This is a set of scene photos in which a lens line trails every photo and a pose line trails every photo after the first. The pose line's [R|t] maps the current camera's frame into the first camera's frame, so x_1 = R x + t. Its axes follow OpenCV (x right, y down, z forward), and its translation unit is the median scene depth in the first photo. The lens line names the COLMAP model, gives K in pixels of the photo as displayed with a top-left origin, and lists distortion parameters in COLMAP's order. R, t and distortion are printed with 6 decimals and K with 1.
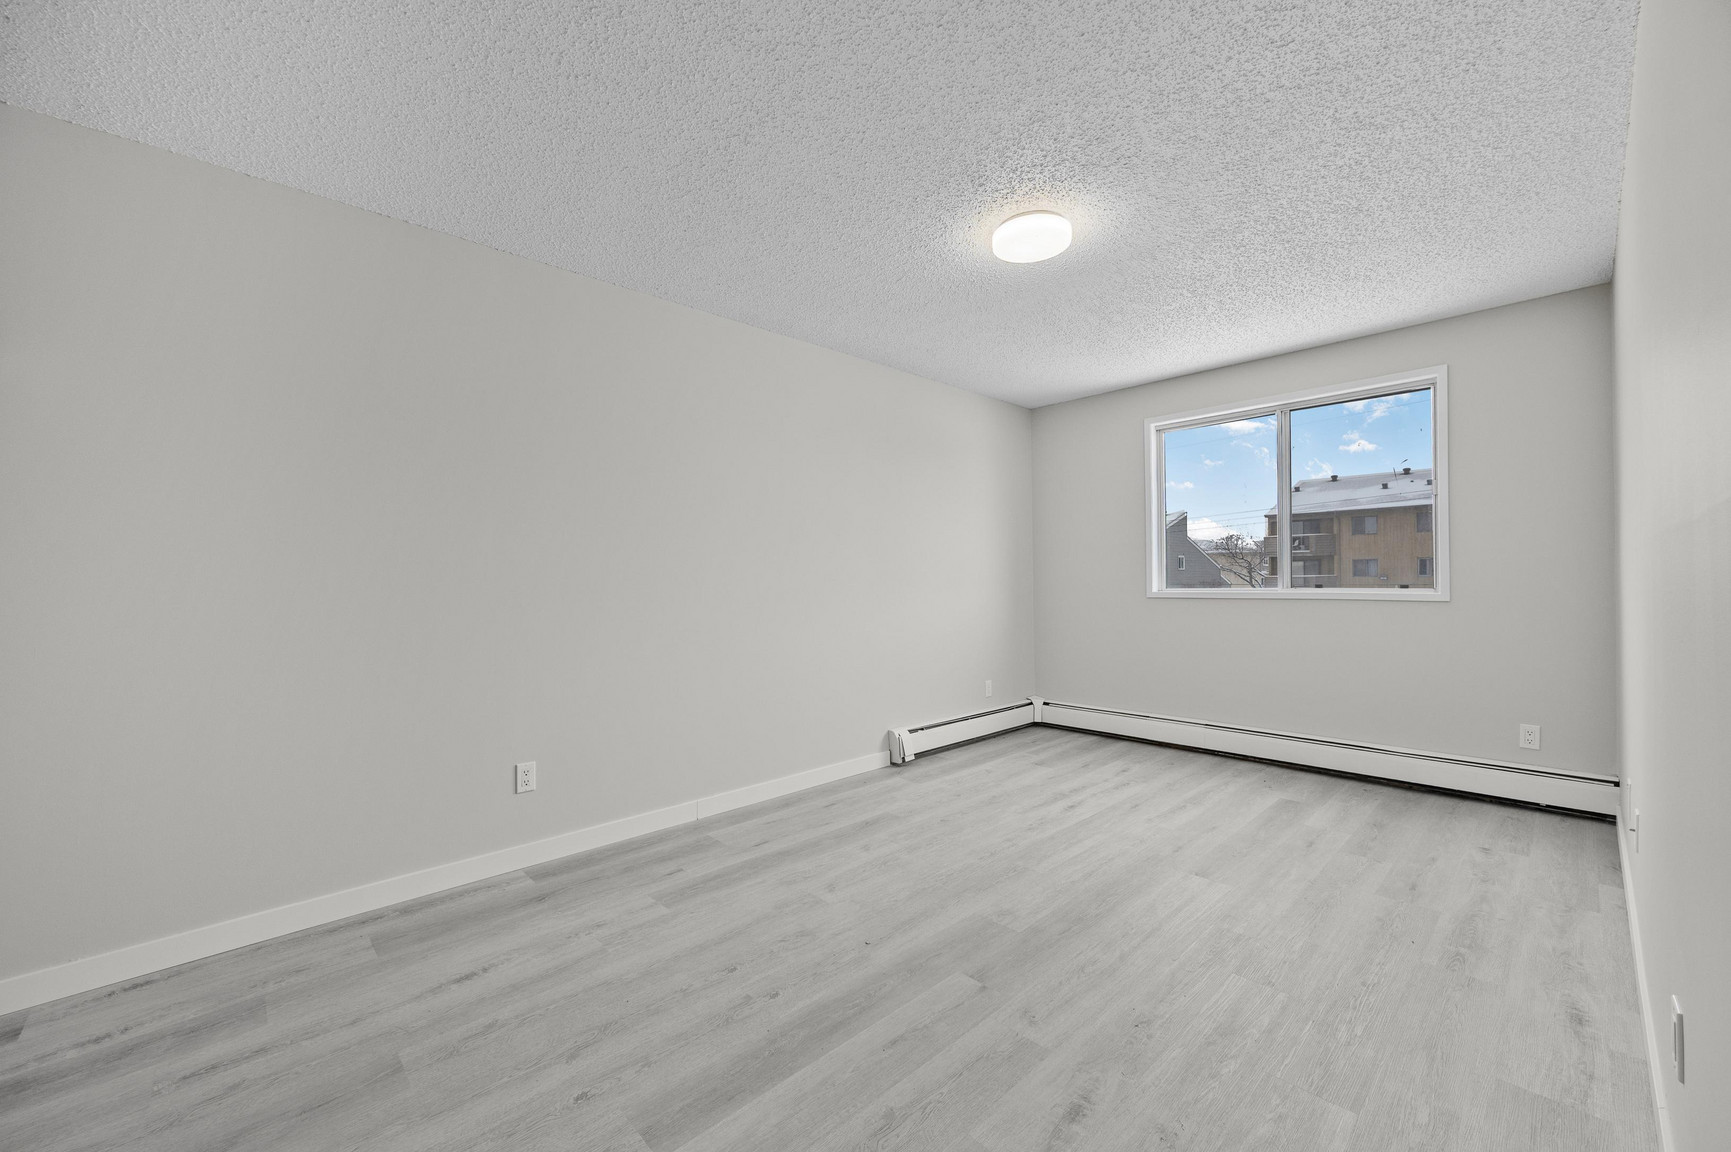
lens RADIAL K [[683.7, 0, 865.5], [0, 683.7, 576.0], [0, 0, 1]] dist [0.000488, -0.000035]
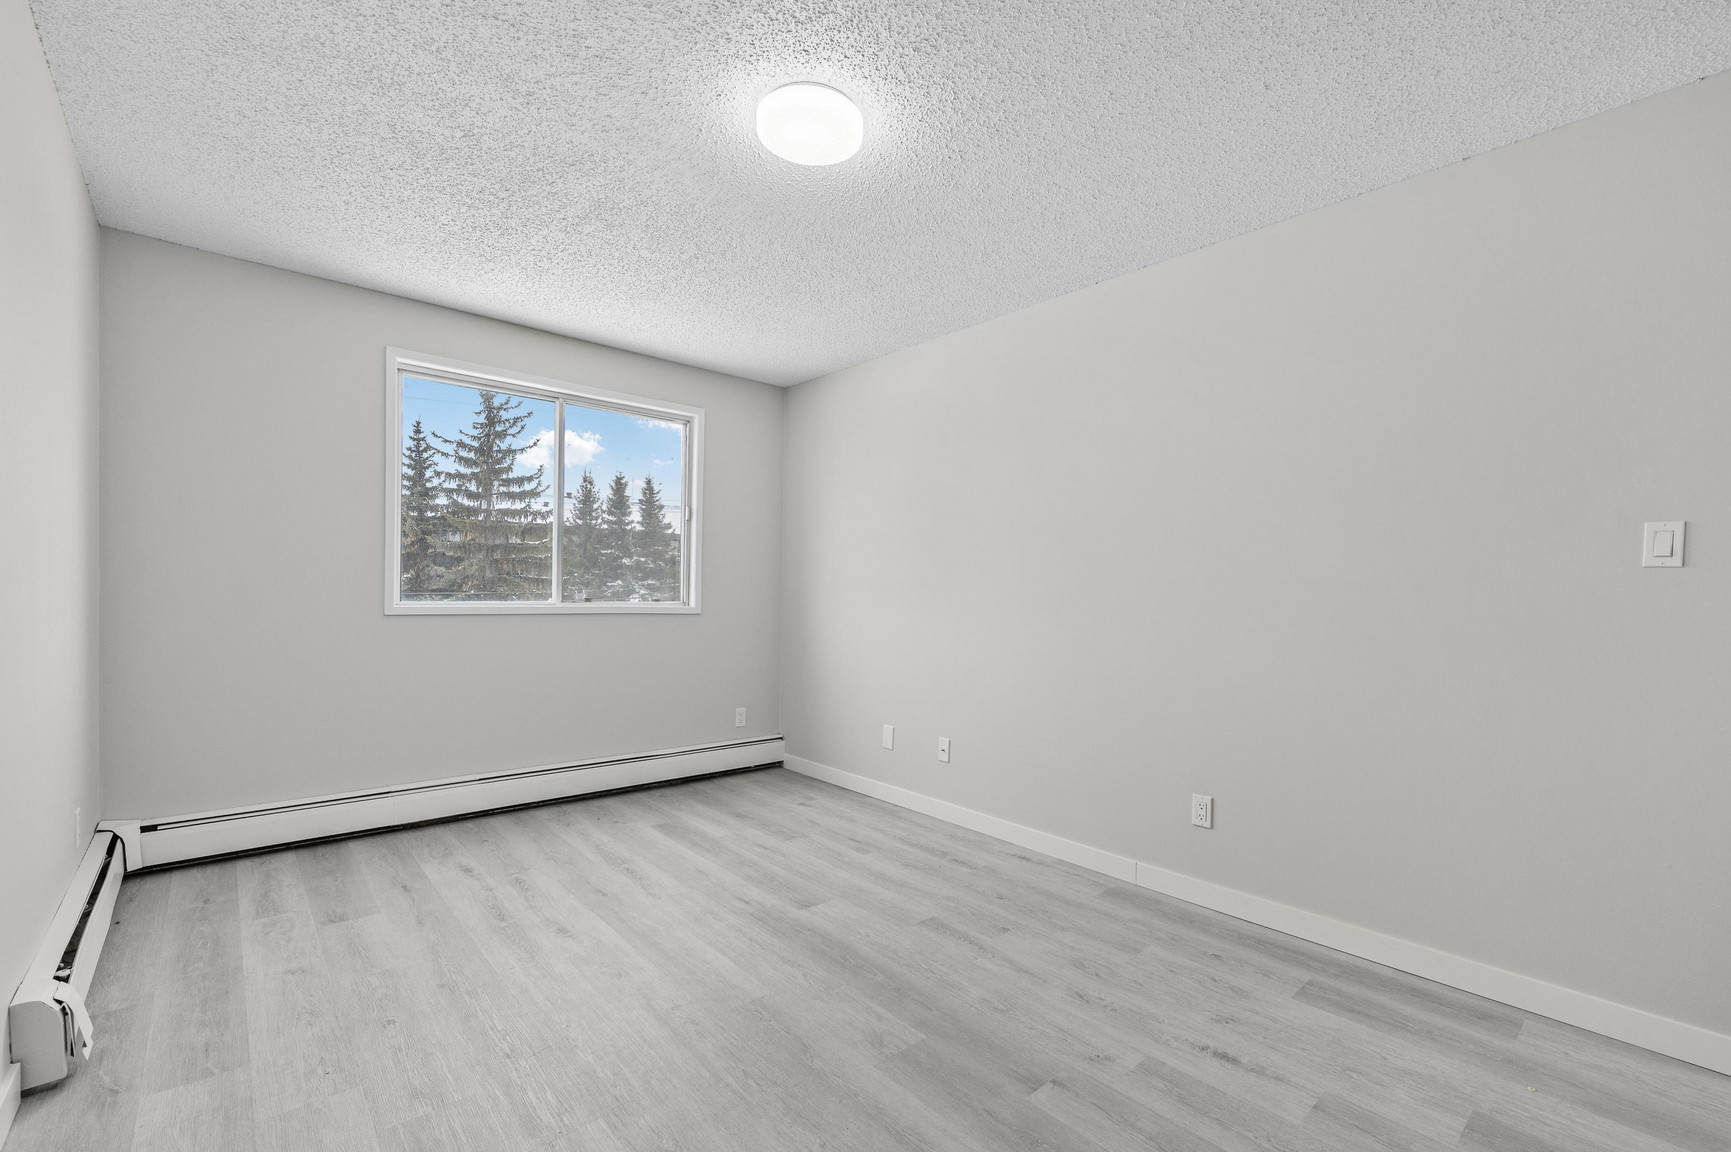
lens RADIAL K [[748.0, 0, 897.3], [0, 748.0, 584.6], [0, 0, 1]] dist [-0.001309, 0.000038]
pose [[0.013292, 0.023661, 0.999632, -0.560007], [-0.023953, 0.999441, -0.023338, 0.015145], [-0.999625, -0.023634, 0.013851, 0.883976]]
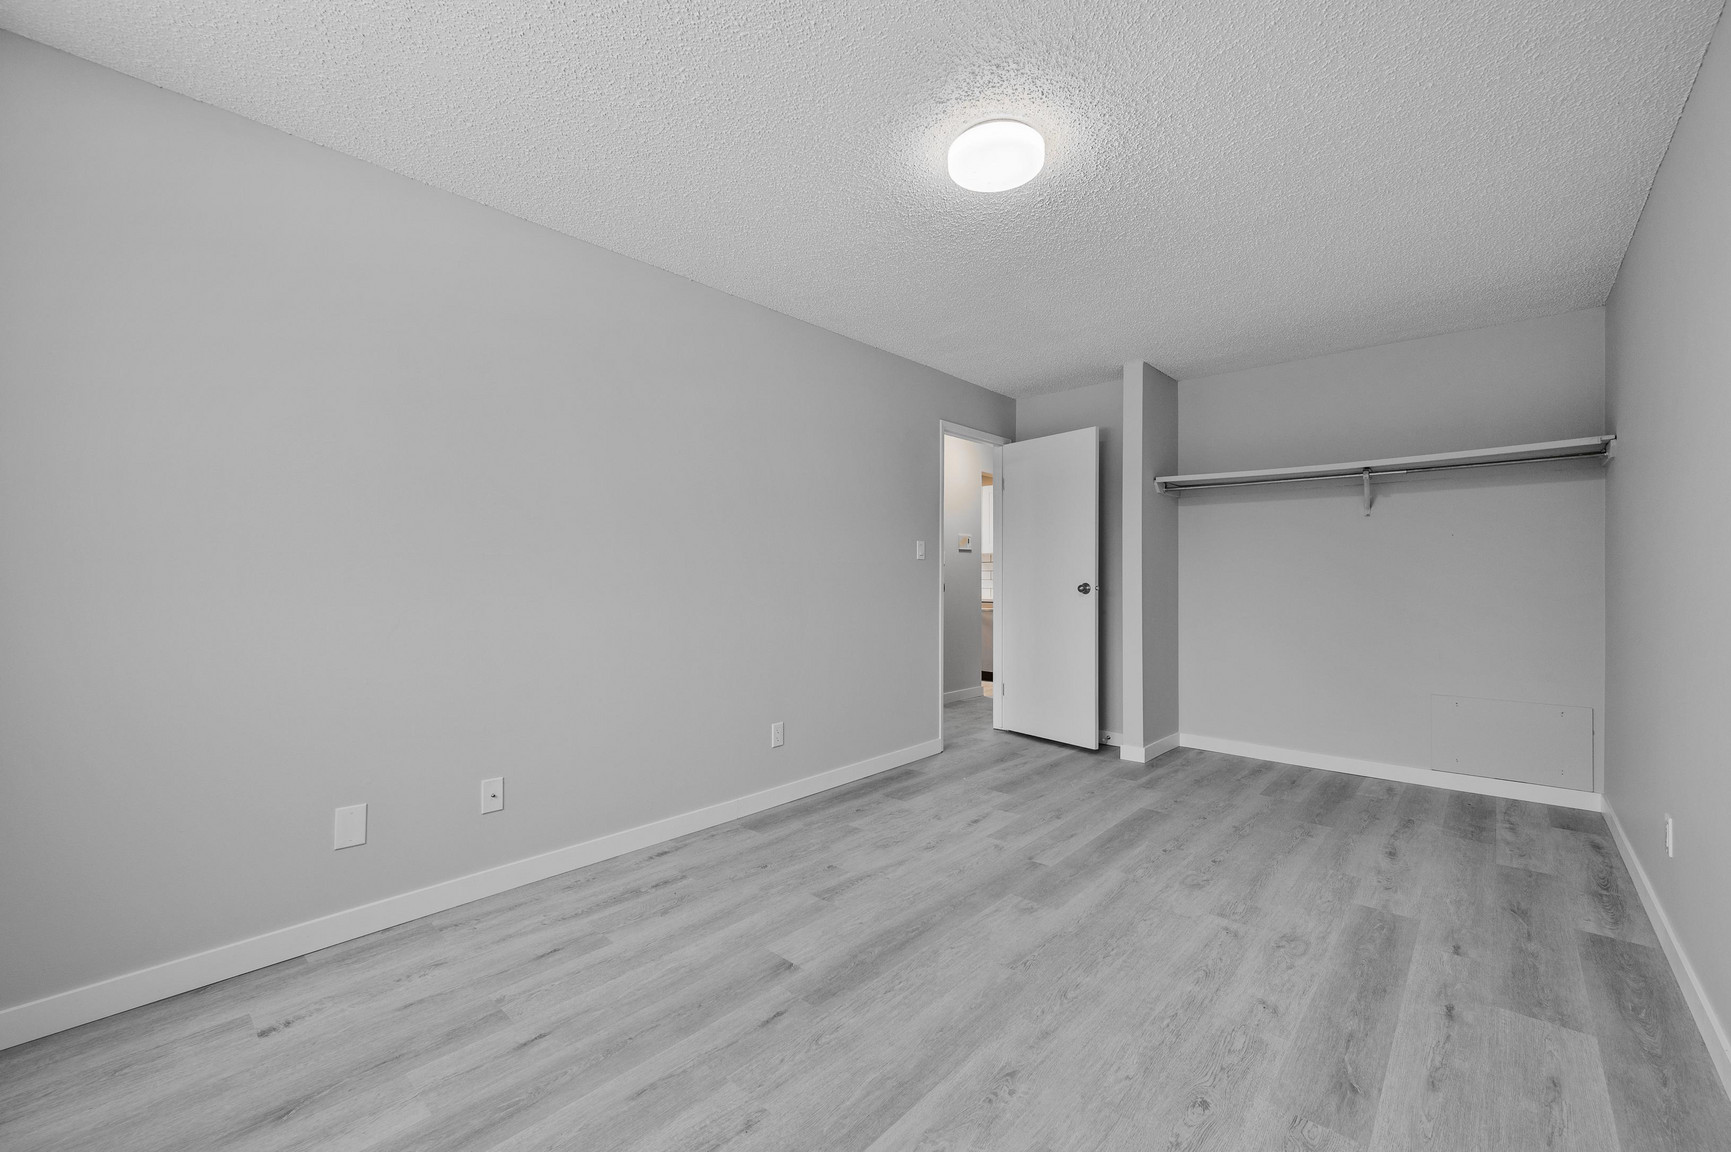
lens RADIAL K [[683.7, 0, 865.5], [0, 683.7, 576.0], [0, 0, 1]] dist [0.000488, -0.000035]
pose [[-0.997495, 0.011129, -0.069853, 0.454958], [0.011684, 0.999903, -0.007543, 0.007843], [0.069762, -0.008341, -0.997529, 1.793803]]
